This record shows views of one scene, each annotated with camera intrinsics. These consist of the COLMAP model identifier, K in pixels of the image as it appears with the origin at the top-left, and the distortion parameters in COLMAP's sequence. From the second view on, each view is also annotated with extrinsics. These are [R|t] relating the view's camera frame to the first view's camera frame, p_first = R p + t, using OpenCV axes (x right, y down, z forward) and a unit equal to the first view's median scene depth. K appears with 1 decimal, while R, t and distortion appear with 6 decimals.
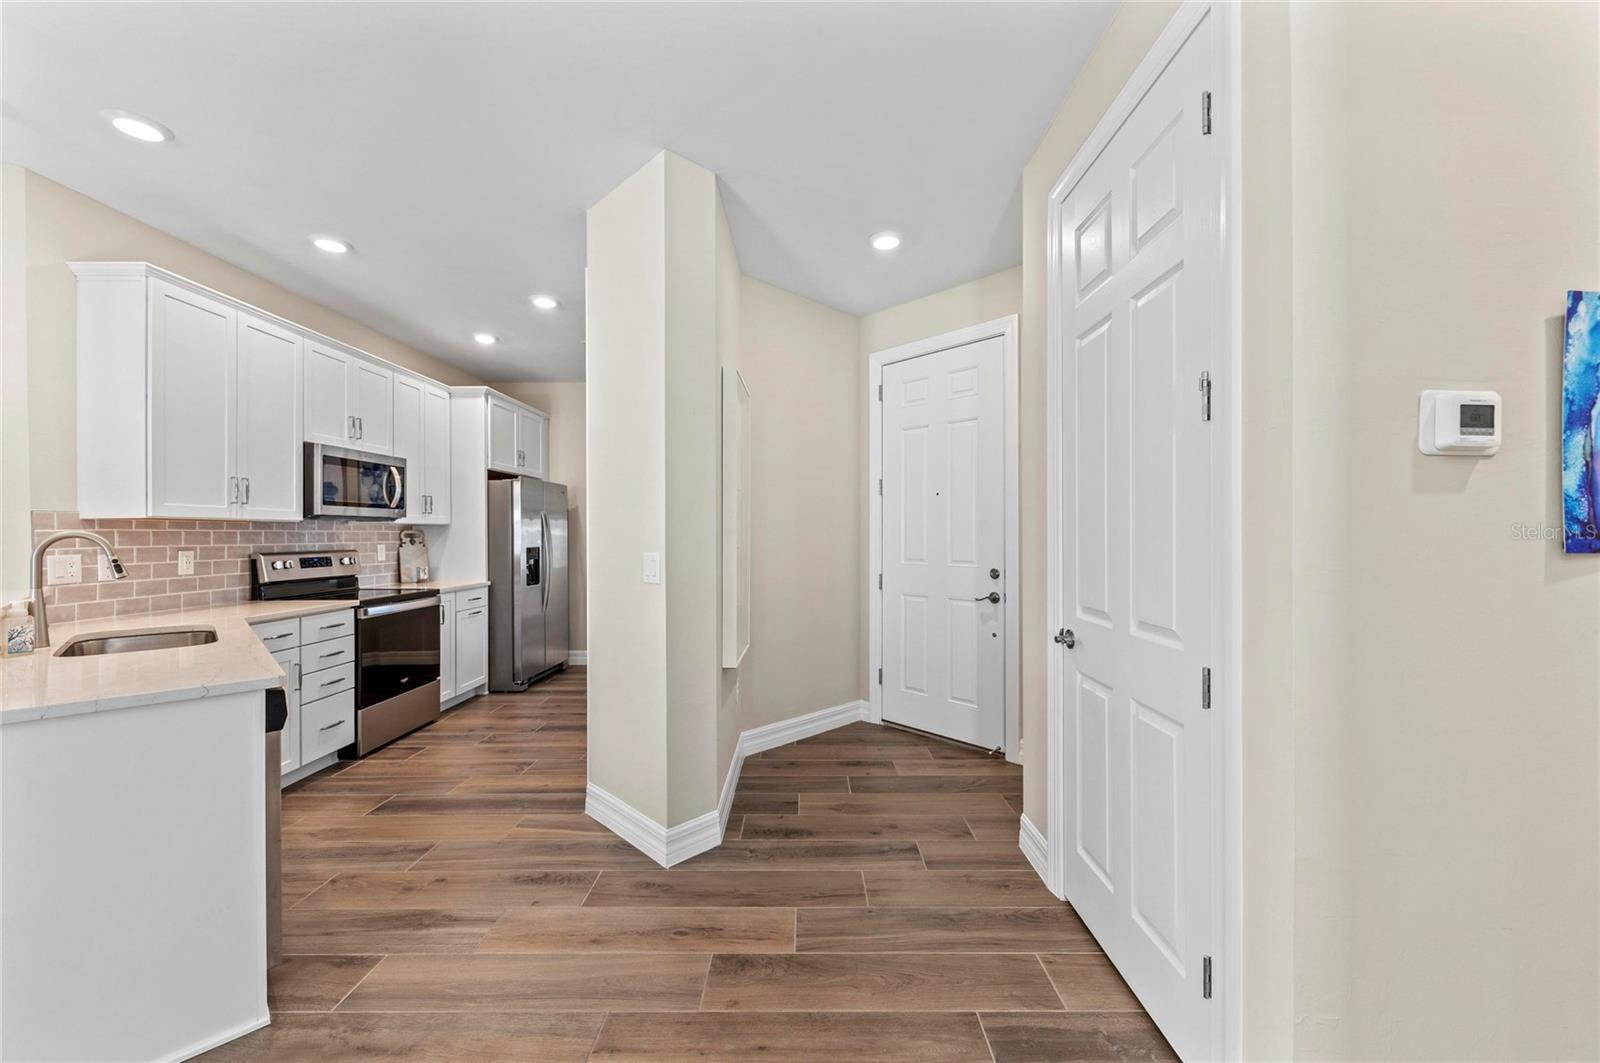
lens RADIAL K [[633.3, 0, 812.6], [0, 633.3, 534.2], [0, 0, 1]] dist [0.005524, -0.002520]
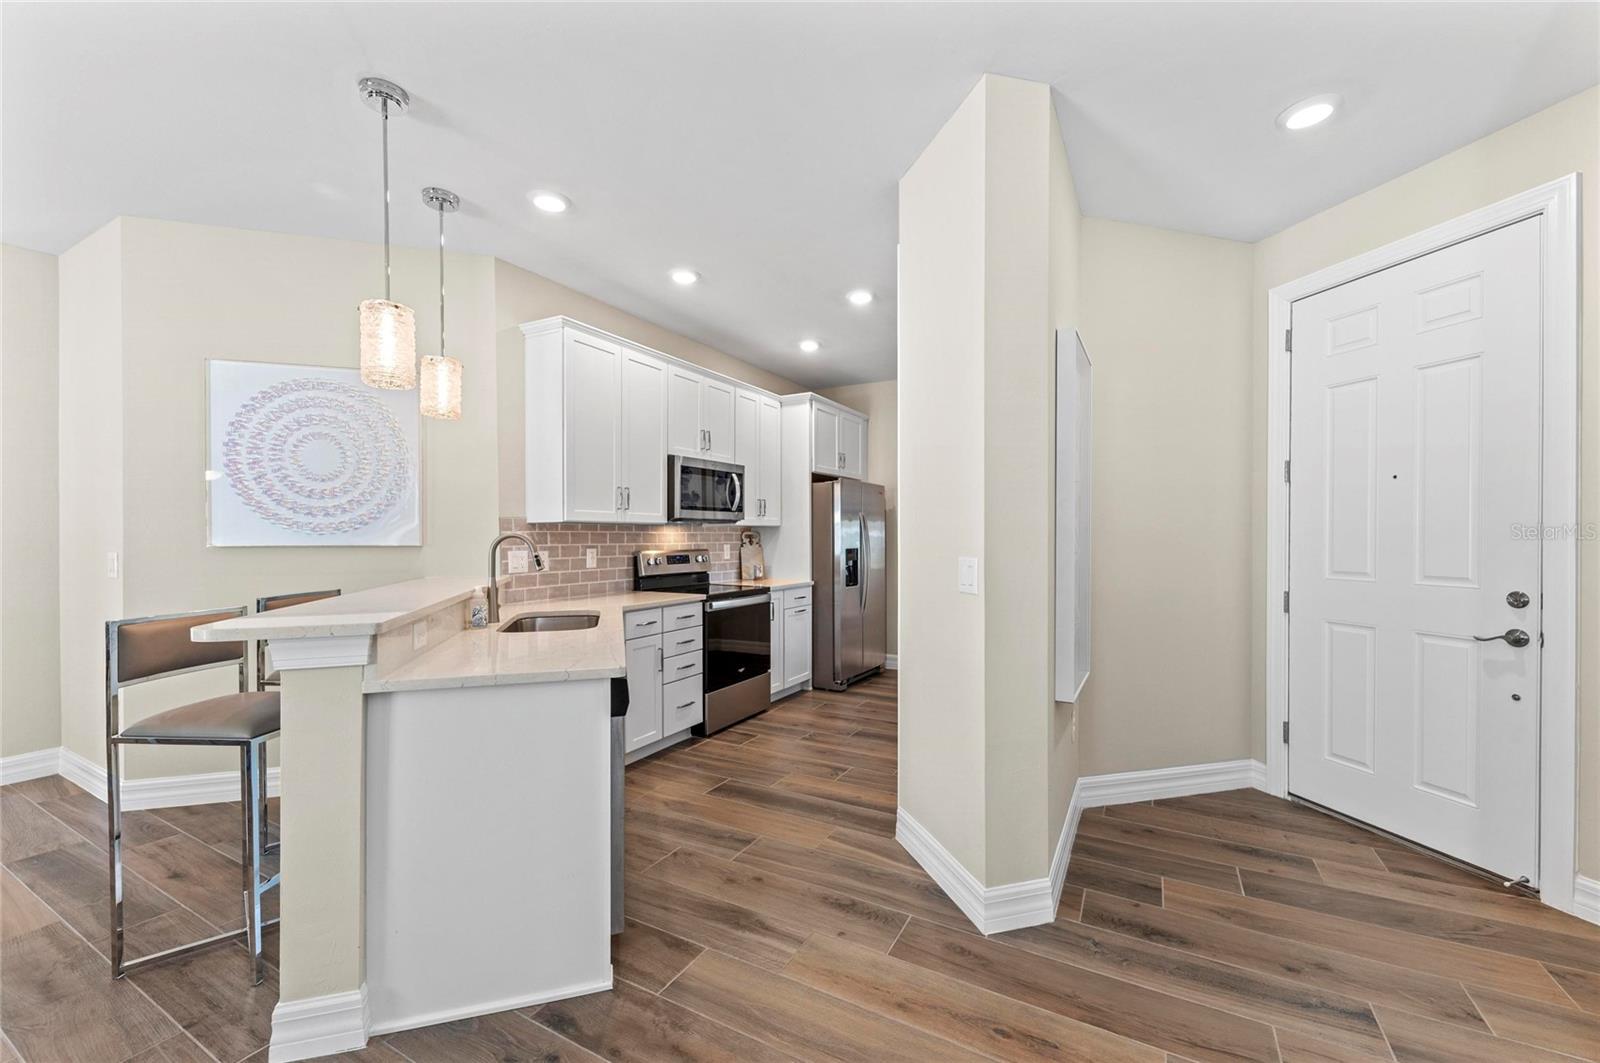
lens RADIAL K [[633.3, 0, 806.2], [0, 633.3, 539.3], [0, 0, 1]] dist [0.005524, -0.002520]
pose [[0.875413, 0.004479, -0.483355, -0.026443], [-0.001845, 0.999981, 0.005926, 0.000375], [0.483372, -0.004296, 0.875404, 0.119354]]
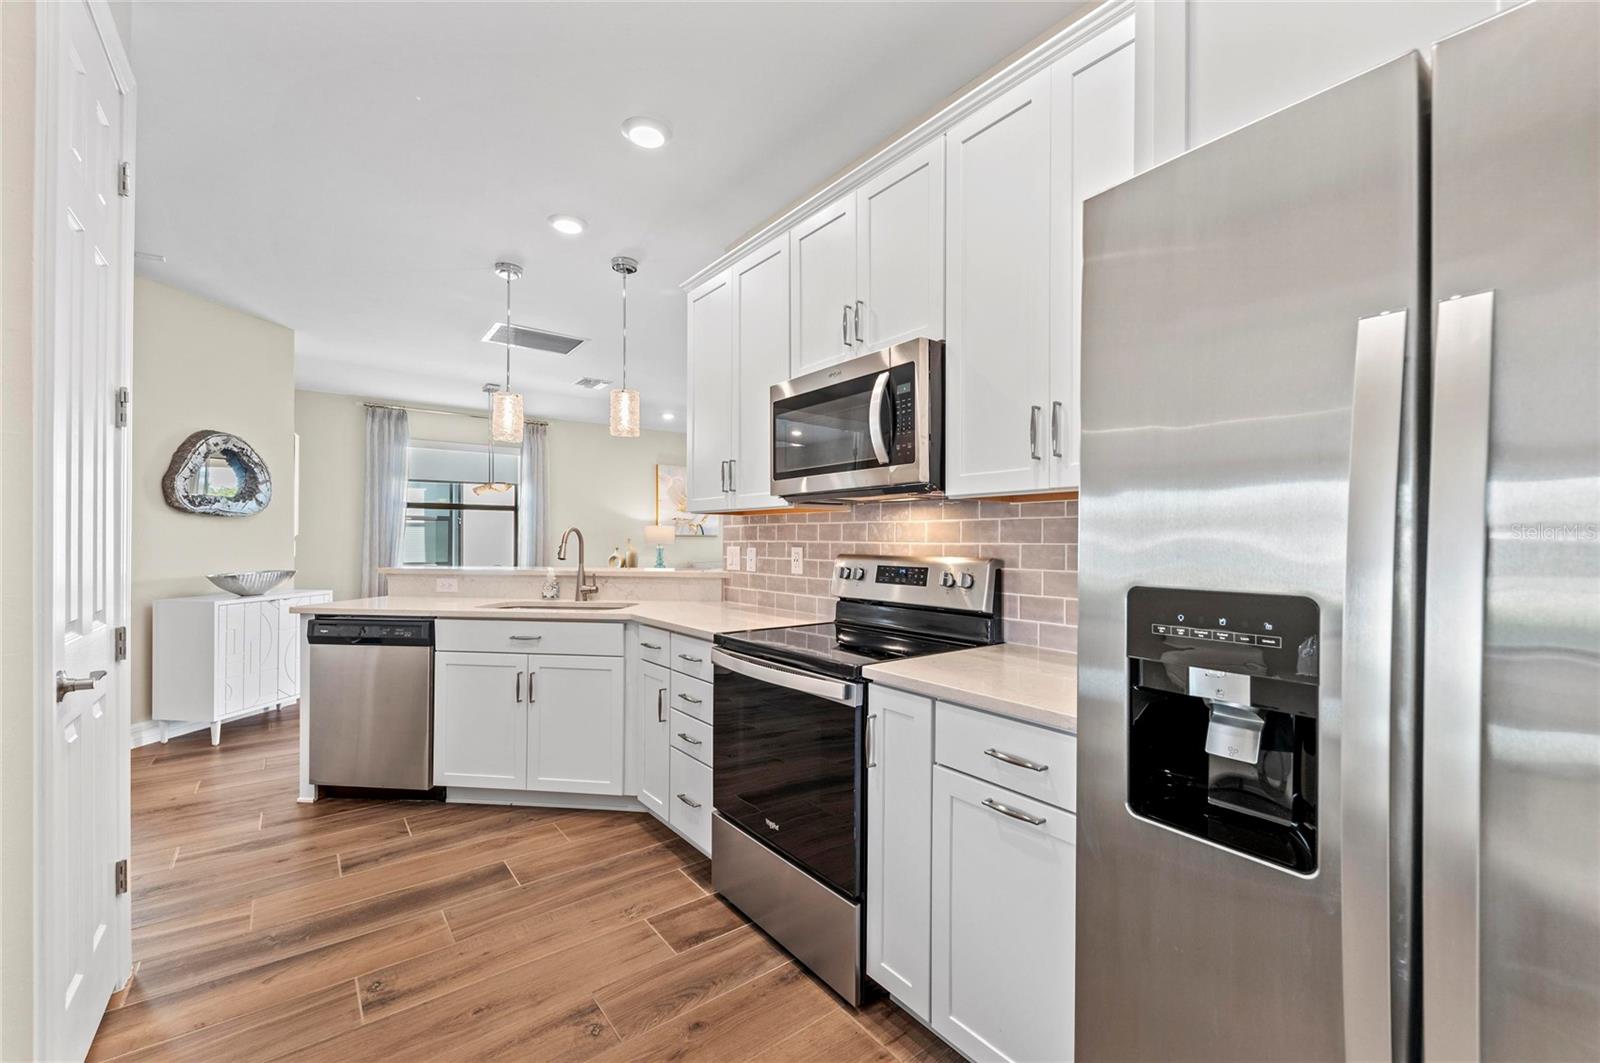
lens RADIAL K [[668.7, 0, 810.7], [0, 668.7, 538.2], [0, 0, 1]] dist [0.018211, 0.000048]
pose [[-0.793880, -0.006853, -0.608036, -0.411753], [-0.006169, 0.999976, -0.003216, 0.015680], [0.608044, 0.001198, -0.793903, 1.654623]]
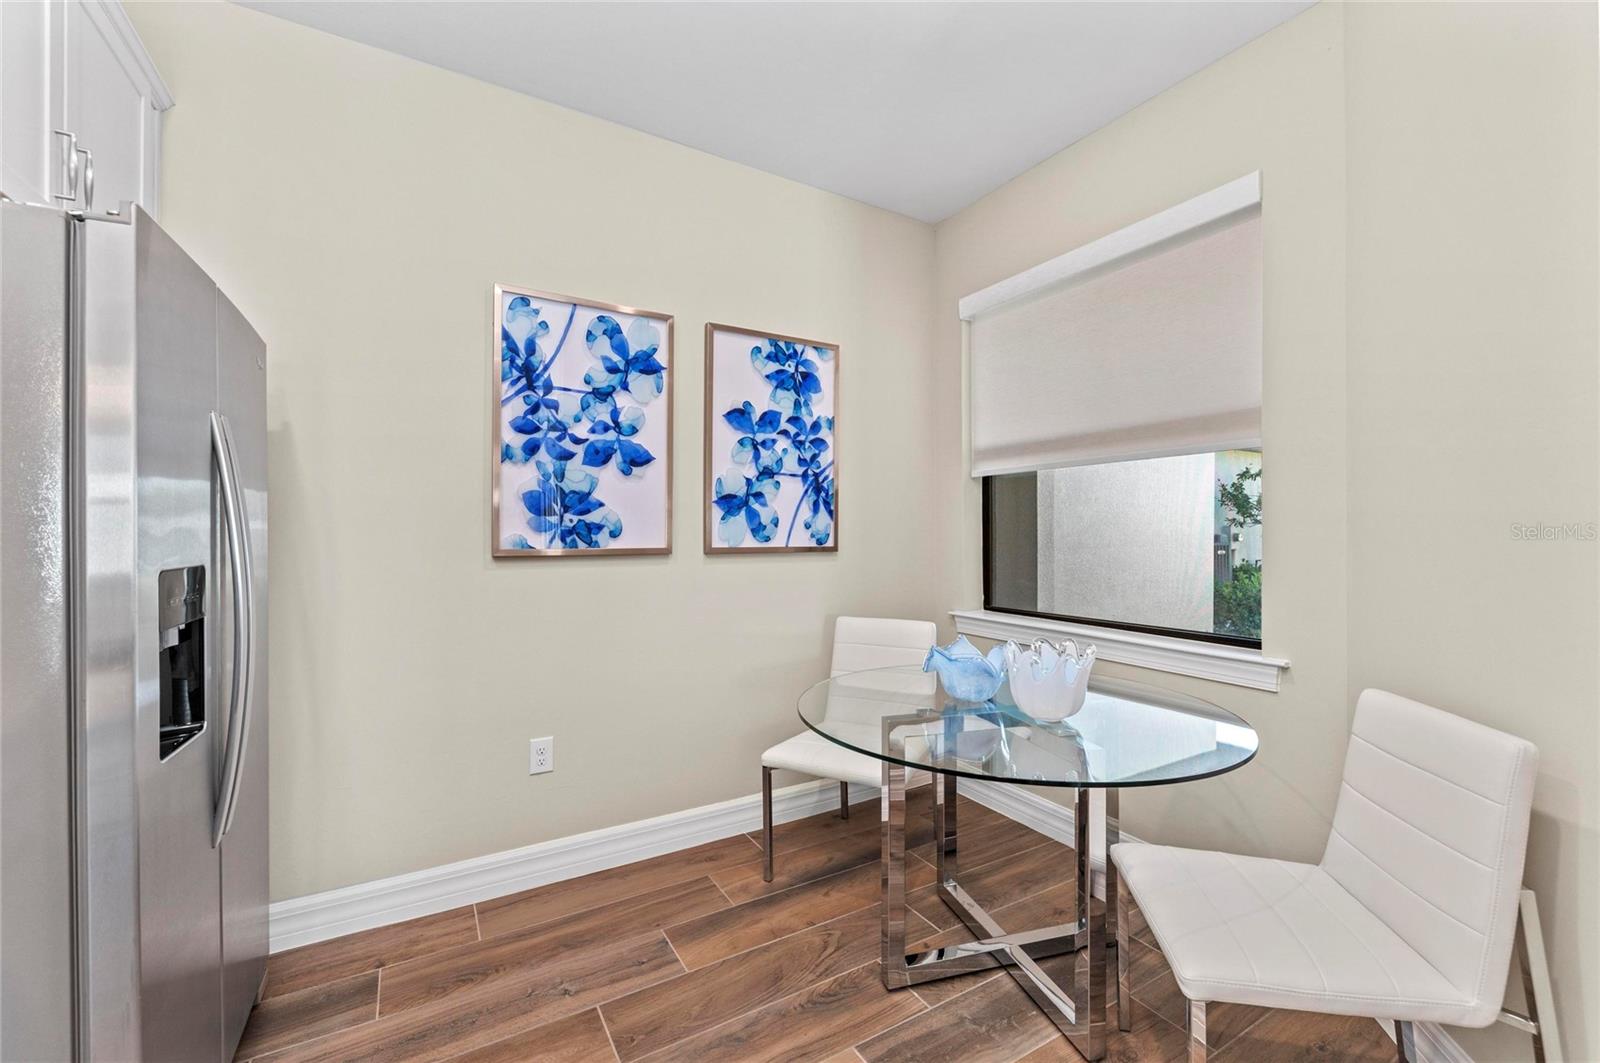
lens RADIAL K [[668.7, 0, 801.5], [0, 668.7, 524.7], [0, 0, 1]] dist [0.018211, 0.000048]
pose [[0.857414, 0.007601, 0.514571, -0.578212], [0.000166, 0.999887, -0.015047, 0.014849], [-0.514627, 0.012987, 0.857316, 1.030526]]
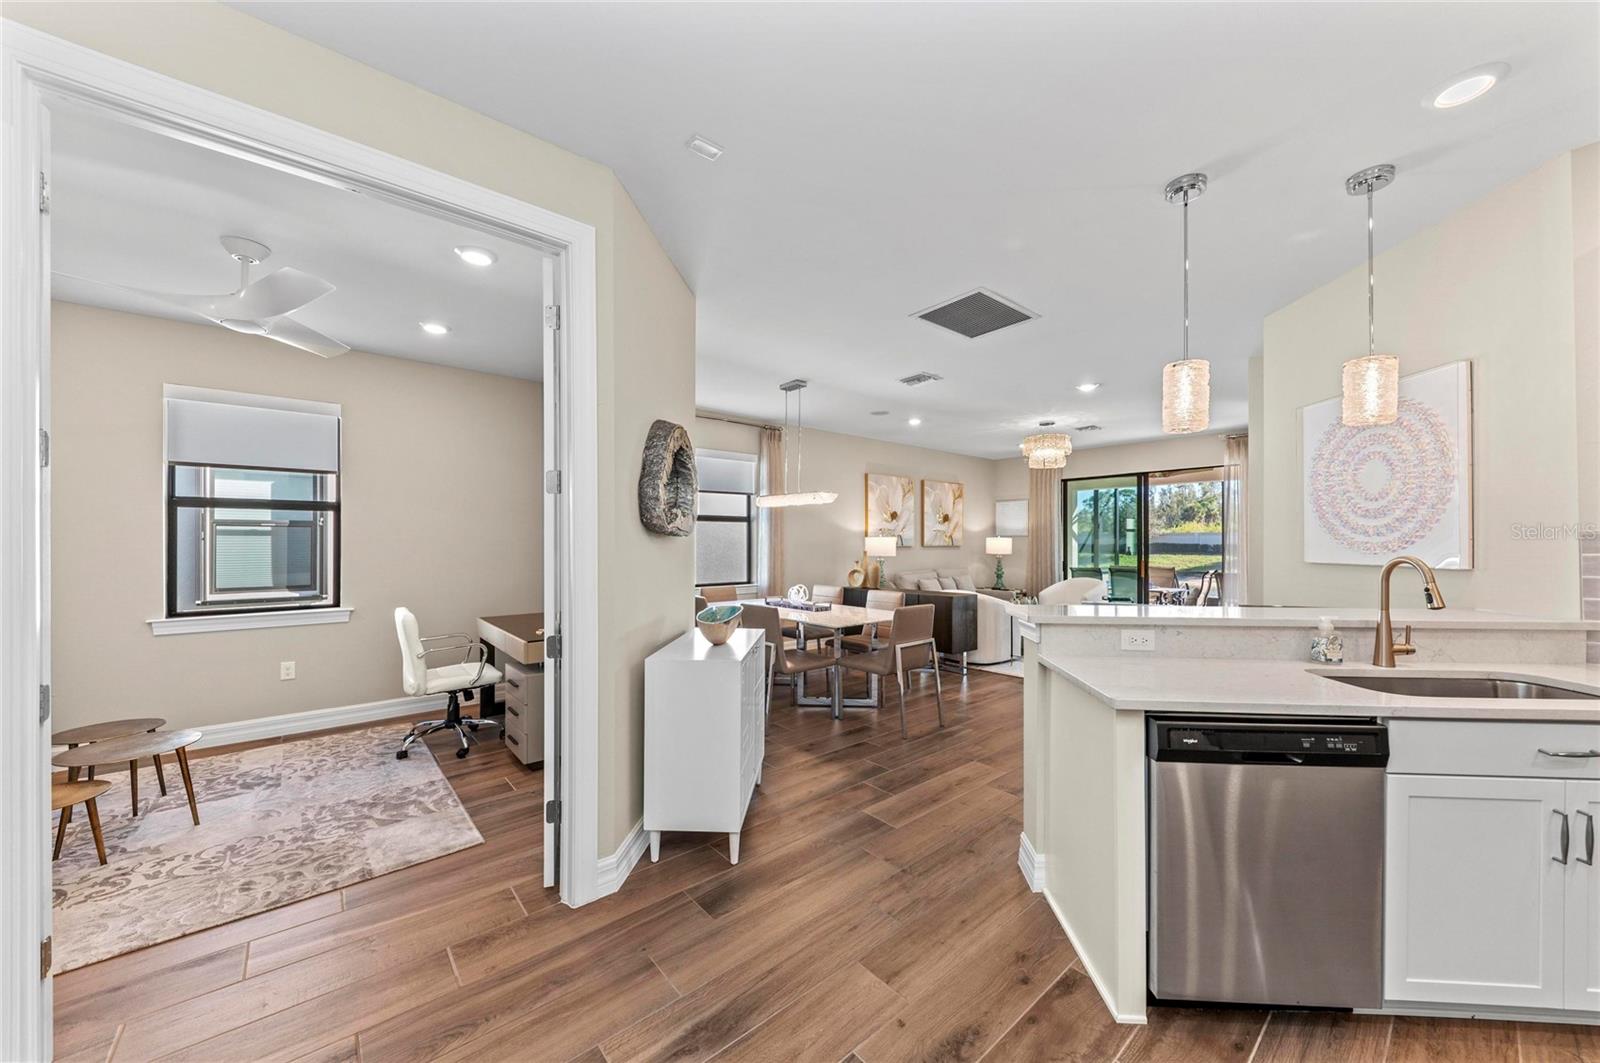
lens RADIAL K [[576.2, 0, 821.0], [0, 576.2, 540.3], [0, 0, 1]] dist [0.000687, 0.000152]
pose [[-0.748963, -0.004421, -0.662597, 0.073604], [-0.001970, 0.999988, -0.004446, -0.014430], [0.662609, -0.002025, -0.748963, 0.686759]]
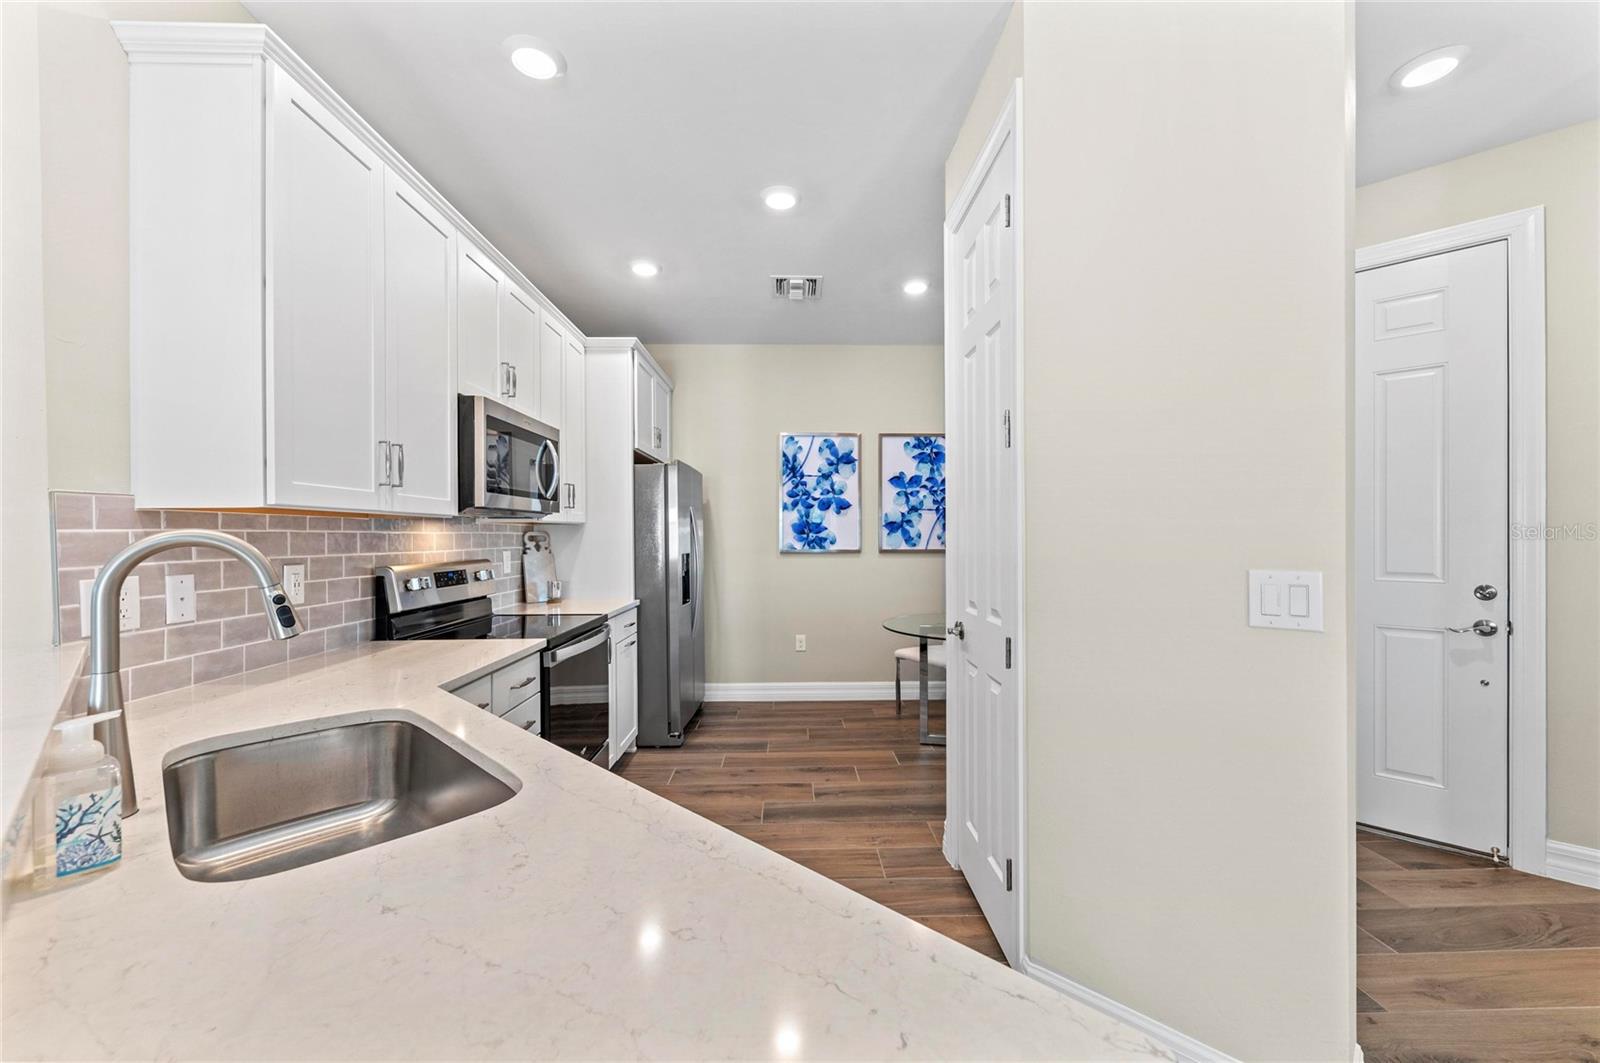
lens RADIAL K [[633.3, 0, 802.6], [0, 633.3, 536.5], [0, 0, 1]] dist [0.005524, -0.002520]
pose [[0.999552, -0.002604, 0.029823, -0.493937], [0.002574, 0.999996, 0.001059, -0.000436], [-0.029826, -0.000981, 0.999555, 0.363508]]
